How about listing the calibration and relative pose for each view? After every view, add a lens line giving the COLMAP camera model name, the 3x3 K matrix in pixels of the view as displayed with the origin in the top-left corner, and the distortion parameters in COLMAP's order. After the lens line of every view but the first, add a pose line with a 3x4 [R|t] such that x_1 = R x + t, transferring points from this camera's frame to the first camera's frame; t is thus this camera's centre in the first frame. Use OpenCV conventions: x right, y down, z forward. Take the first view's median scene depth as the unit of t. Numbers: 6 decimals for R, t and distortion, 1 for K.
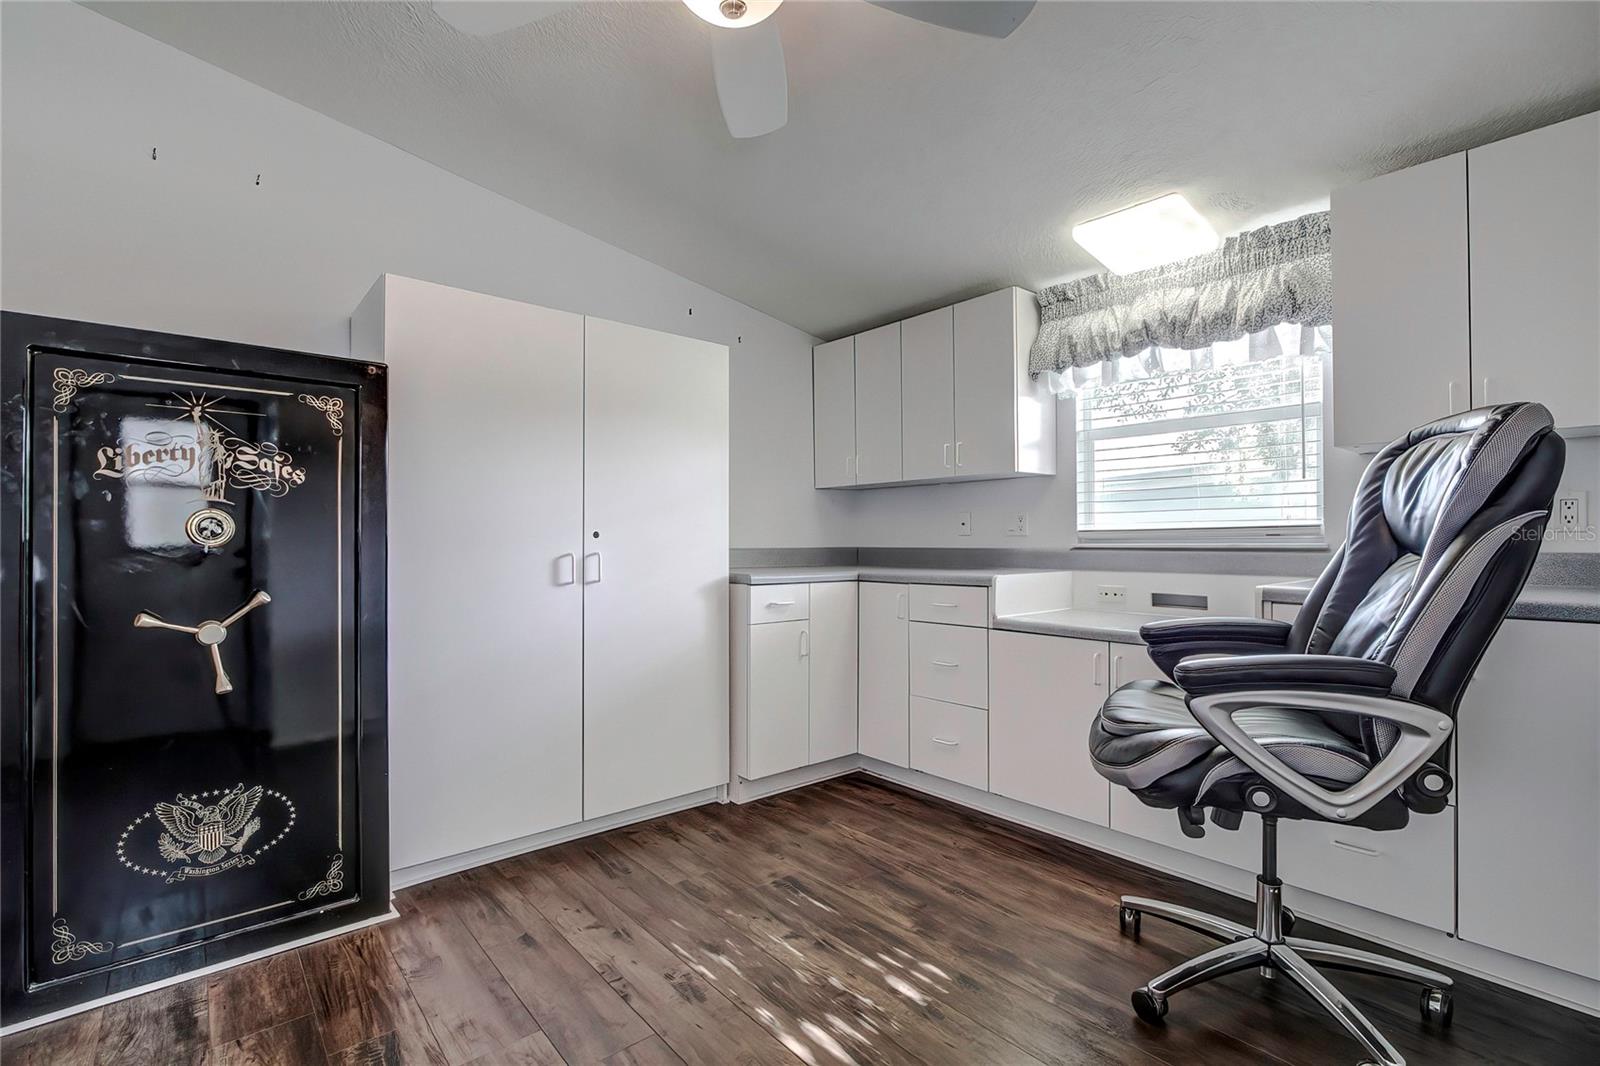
lens RADIAL K [[706.5, 0, 808.1], [0, 706.5, 535.0], [0, 0, 1]] dist [-0.010893, 0.000538]
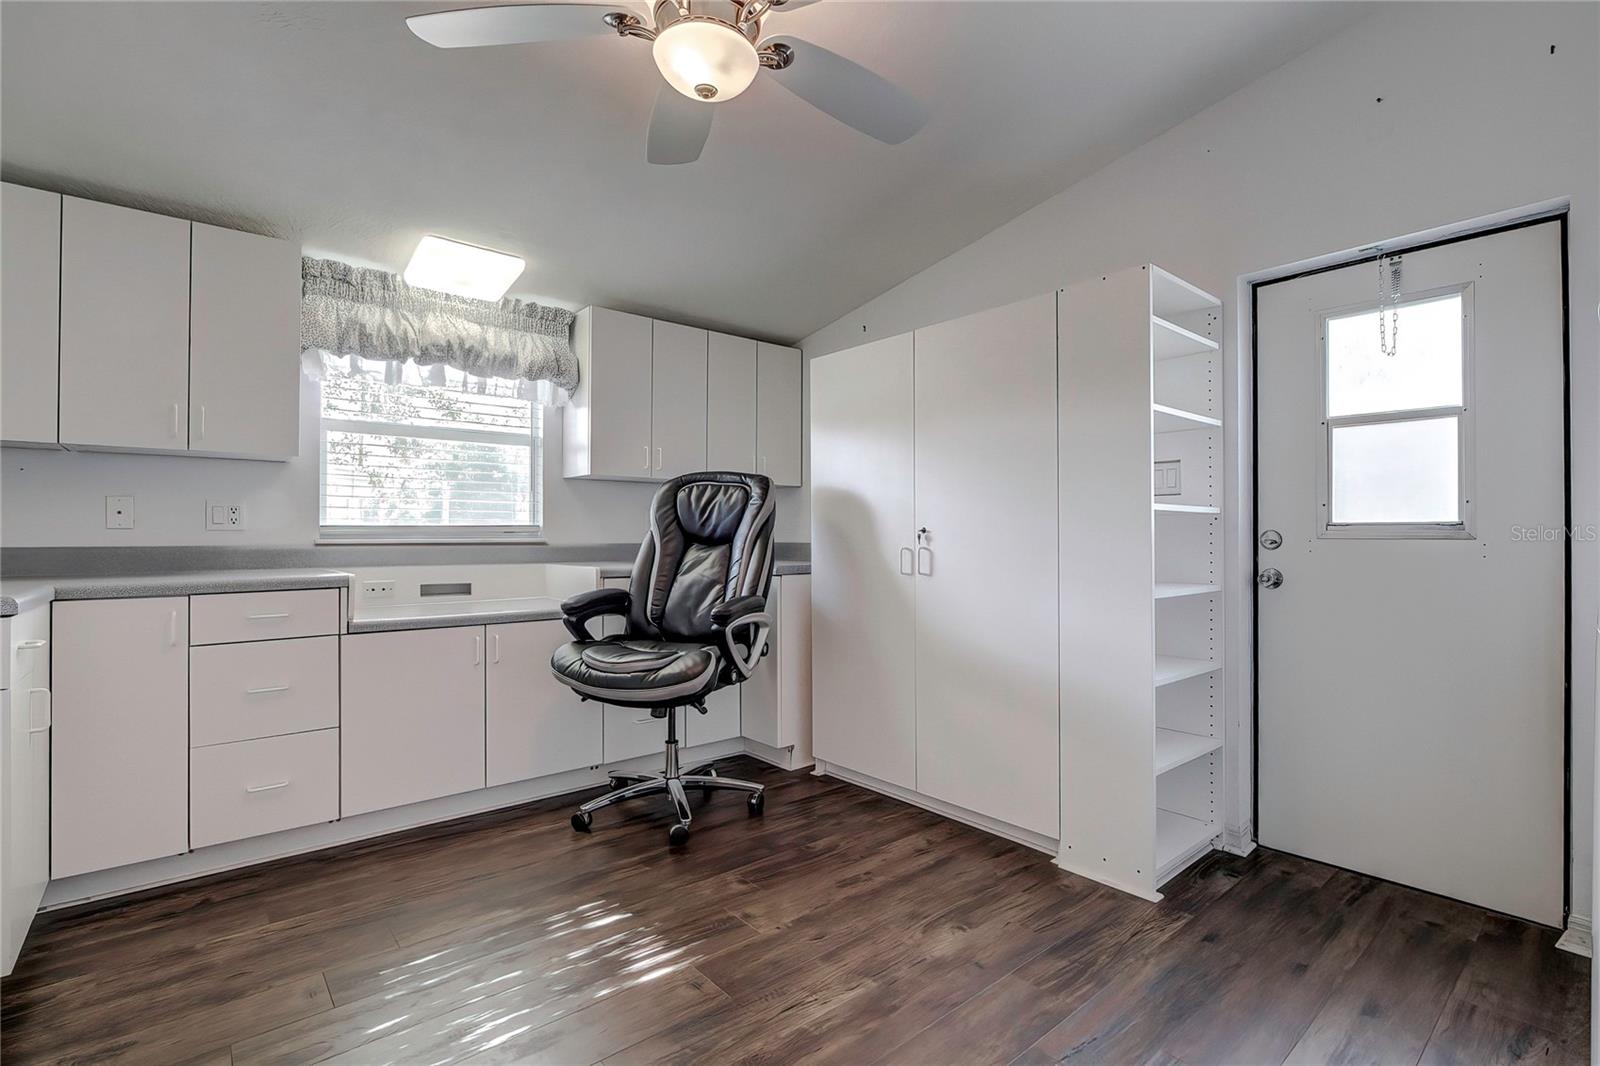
lens RADIAL K [[737.7, 0, 802.1], [0, 737.7, 529.2], [0, 0, 1]] dist [-0.006827, 0.000339]
pose [[0.036818, 0.011835, 0.999252, -0.662784], [-0.006884, 0.999909, -0.011589, 0.006144], [-0.999298, -0.006452, 0.036897, 0.390461]]
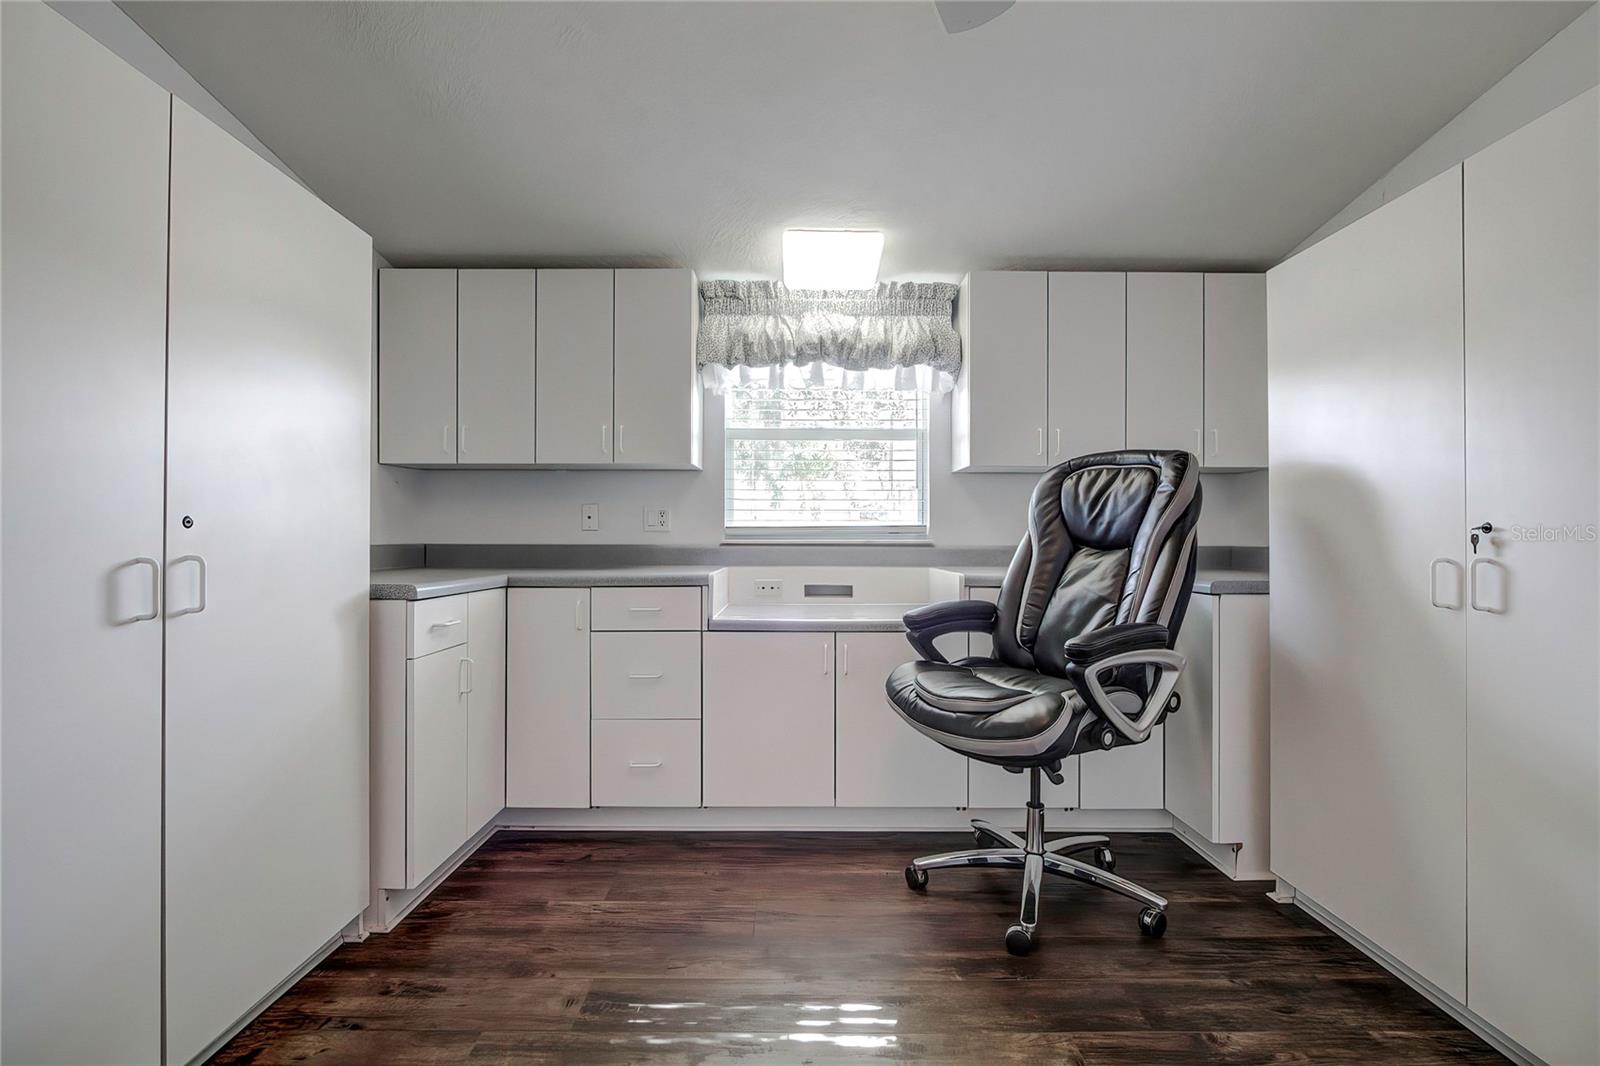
lens RADIAL K [[701.0, 0, 795.6], [0, 701.0, 532.0], [0, 0, 1]] dist [-0.015160, 0.000723]
pose [[0.665560, 0.008674, 0.746294, -0.357123], [-0.009124, 0.999952, -0.003485, 0.004386], [-0.746288, -0.004489, 0.665608, 0.299808]]
